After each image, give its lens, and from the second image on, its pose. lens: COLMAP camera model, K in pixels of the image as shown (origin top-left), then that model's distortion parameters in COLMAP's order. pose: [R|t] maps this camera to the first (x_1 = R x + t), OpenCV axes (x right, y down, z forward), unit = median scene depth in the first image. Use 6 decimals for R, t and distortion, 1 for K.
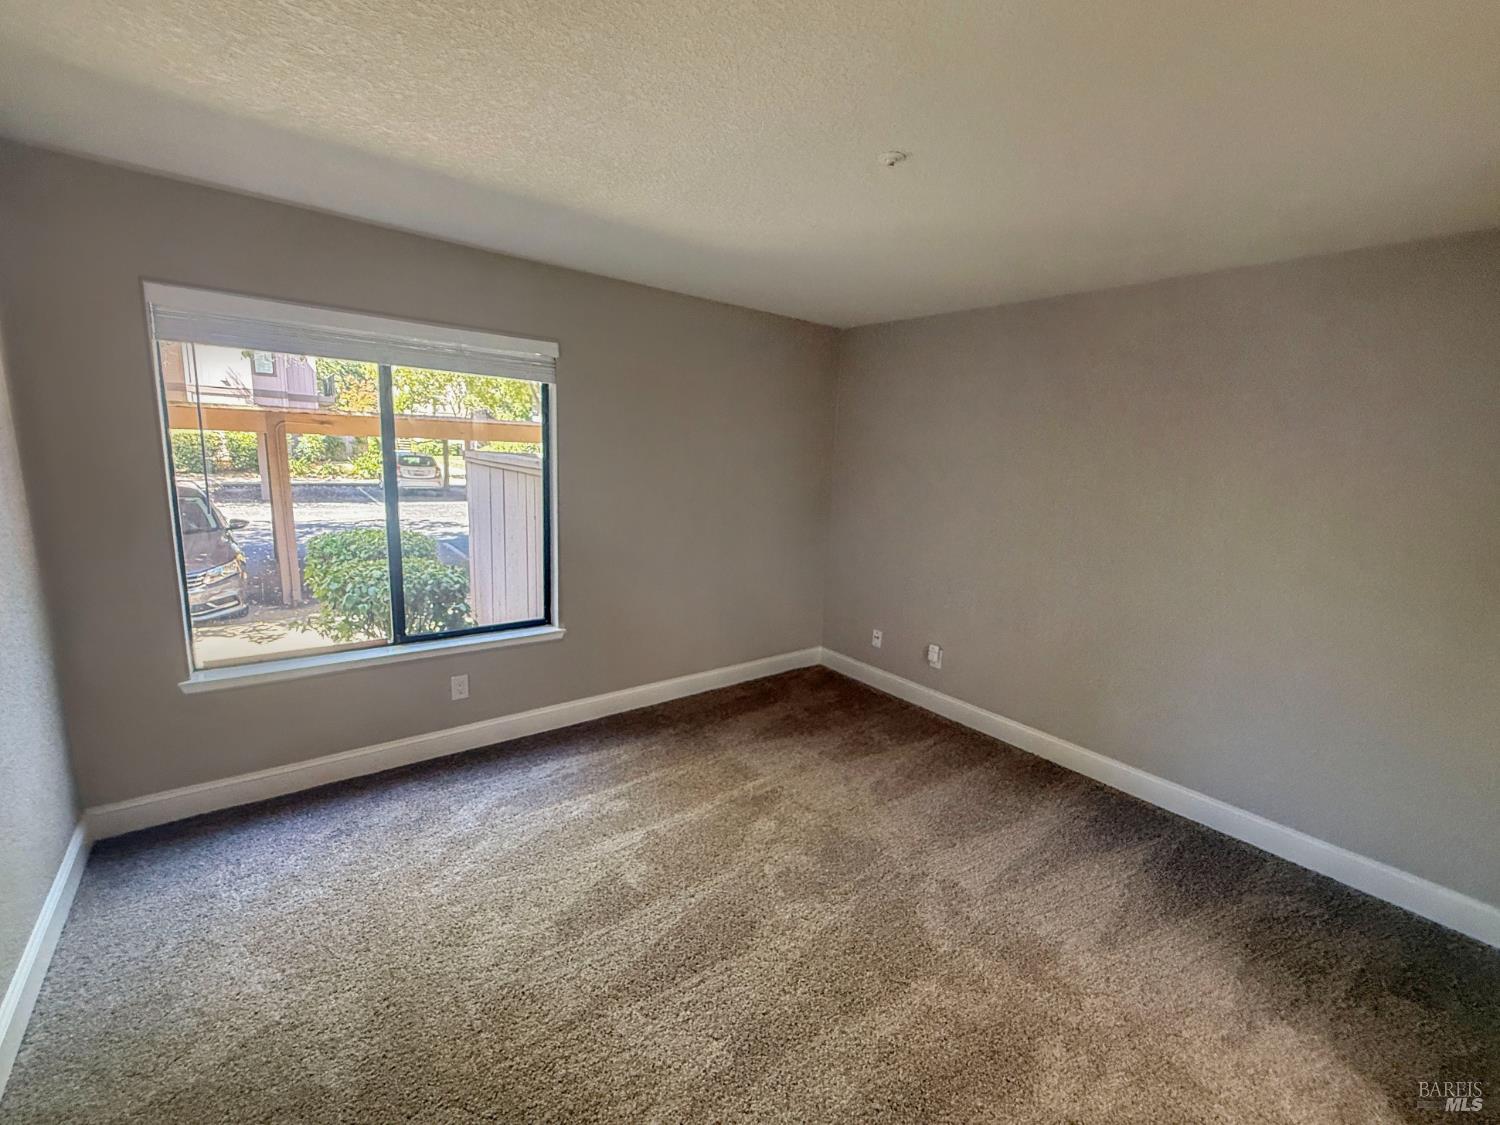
lens RADIAL K [[612.9, 0, 744.0], [0, 612.9, 561.1], [0, 0, 1]] dist [0.001479, -0.000114]
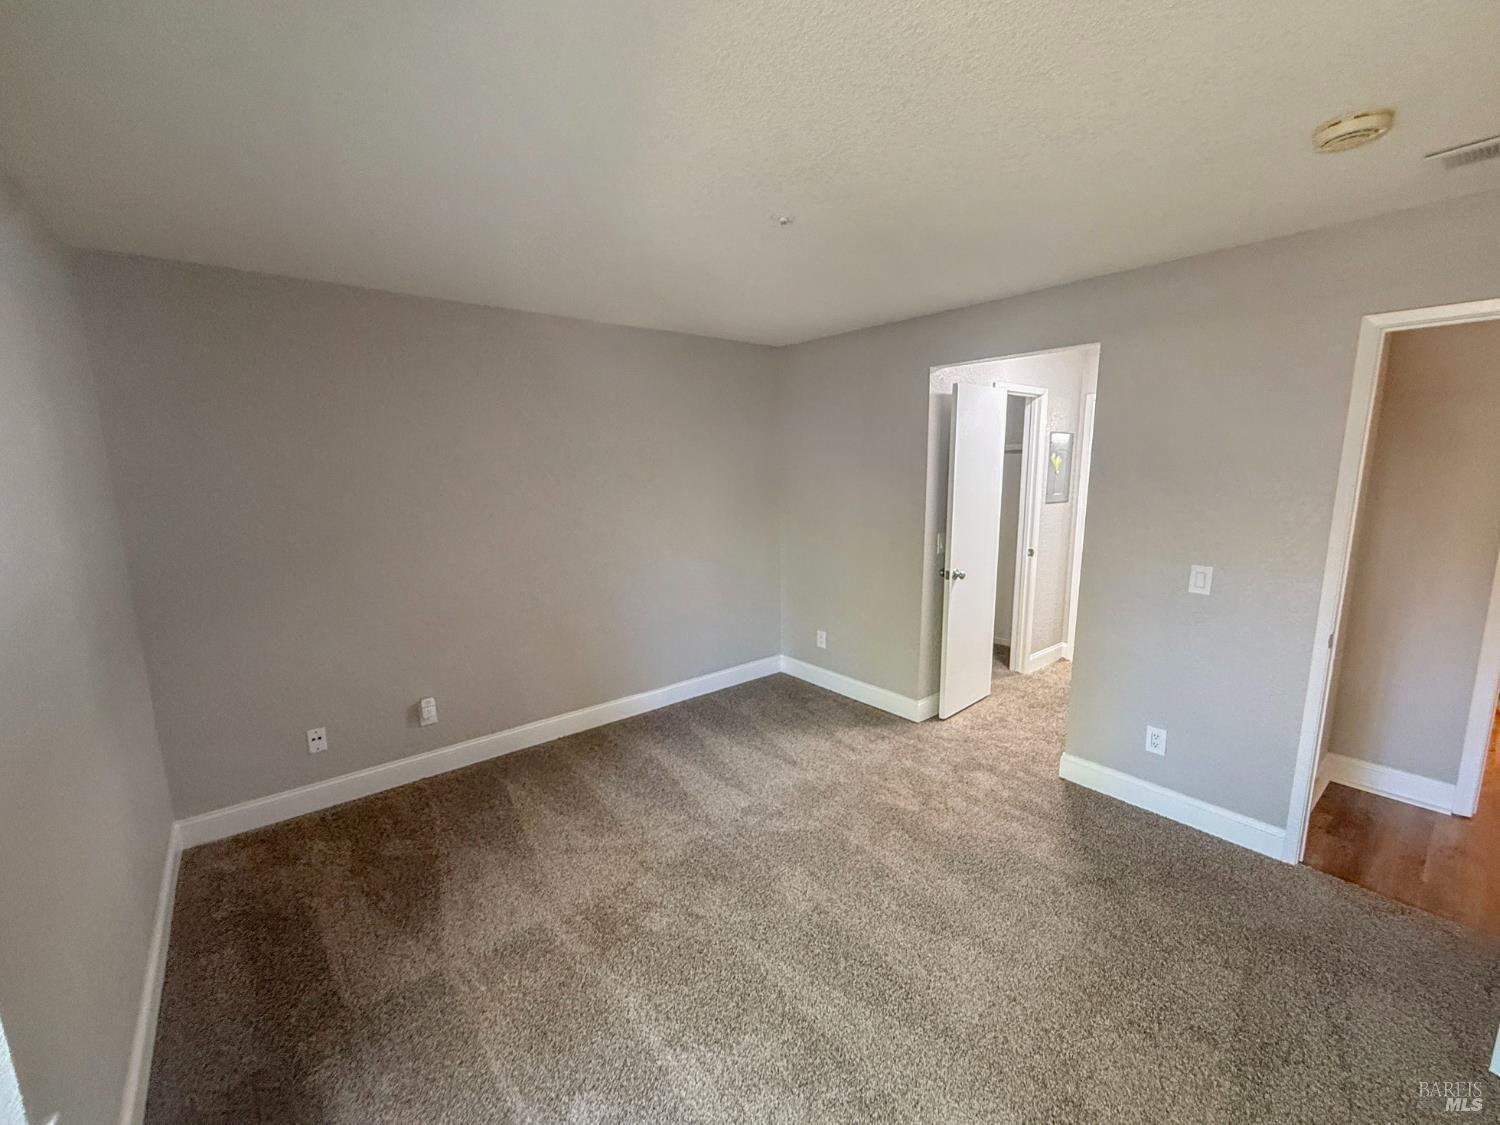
lens RADIAL K [[612.9, 0, 744.6], [0, 612.9, 563.6], [0, 0, 1]] dist [0.001479, -0.000114]
pose [[-0.012330, -0.211599, 0.977279, -0.606324], [0.187838, 0.959463, 0.210112, -0.169891], [-0.982123, 0.186161, 0.027916, 0.685123]]
